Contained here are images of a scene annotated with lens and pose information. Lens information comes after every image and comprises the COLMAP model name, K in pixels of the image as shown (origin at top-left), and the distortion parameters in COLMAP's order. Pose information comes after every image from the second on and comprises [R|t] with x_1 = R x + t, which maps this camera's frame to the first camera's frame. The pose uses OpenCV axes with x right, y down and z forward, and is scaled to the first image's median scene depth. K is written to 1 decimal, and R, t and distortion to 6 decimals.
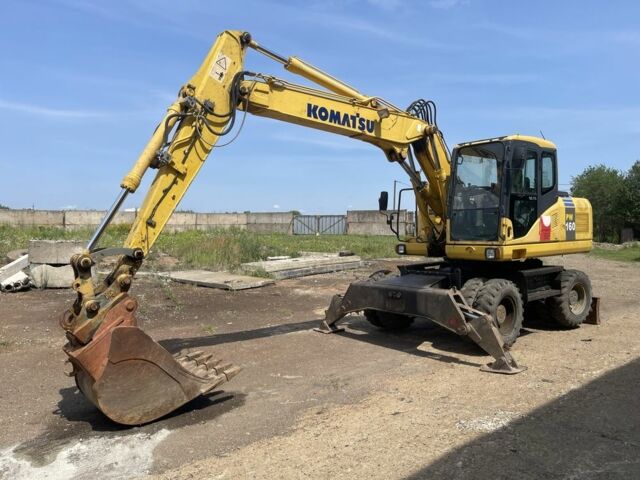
lens RADIAL K [[481.8, 0, 319.1], [0, 481.8, 241.2], [0, 0, 1]] dist [0.030305, 0.001028]
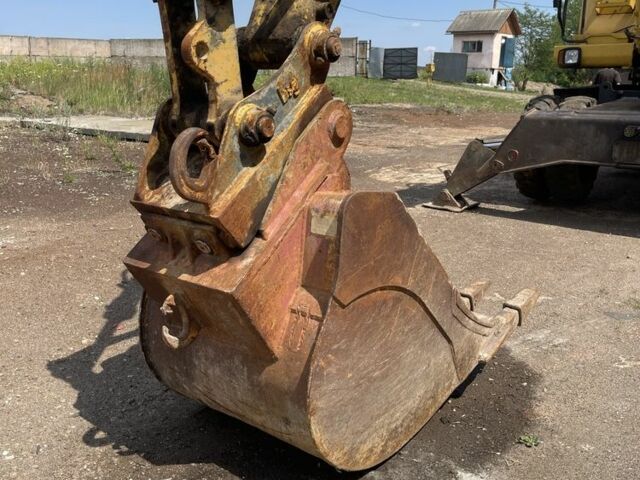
lens RADIAL K [[652.9, 0, 320.9], [0, 652.9, 241.1], [0, 0, 1]] dist [0.024065, 0.000000]
pose [[0.983206, -0.035041, 0.179103, -0.295777], [-0.005558, 0.975189, 0.221304, 0.068190], [-0.182414, -0.218583, 0.958617, 0.351654]]
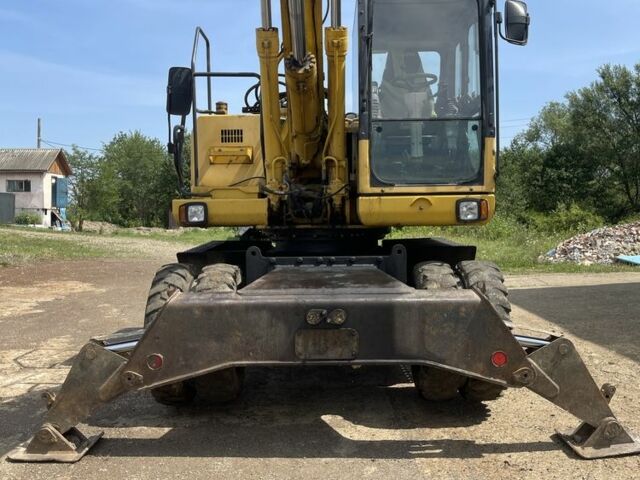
lens RADIAL K [[652.9, 0, 333.6], [0, 652.9, 237.8], [0, 0, 1]] dist [0.024065, 0.000000]
pose [[0.657871, -0.029392, 0.752557, -0.224726], [0.022204, 0.999561, 0.019630, 0.035284], [-0.752803, 0.003796, 0.658235, 0.624591]]
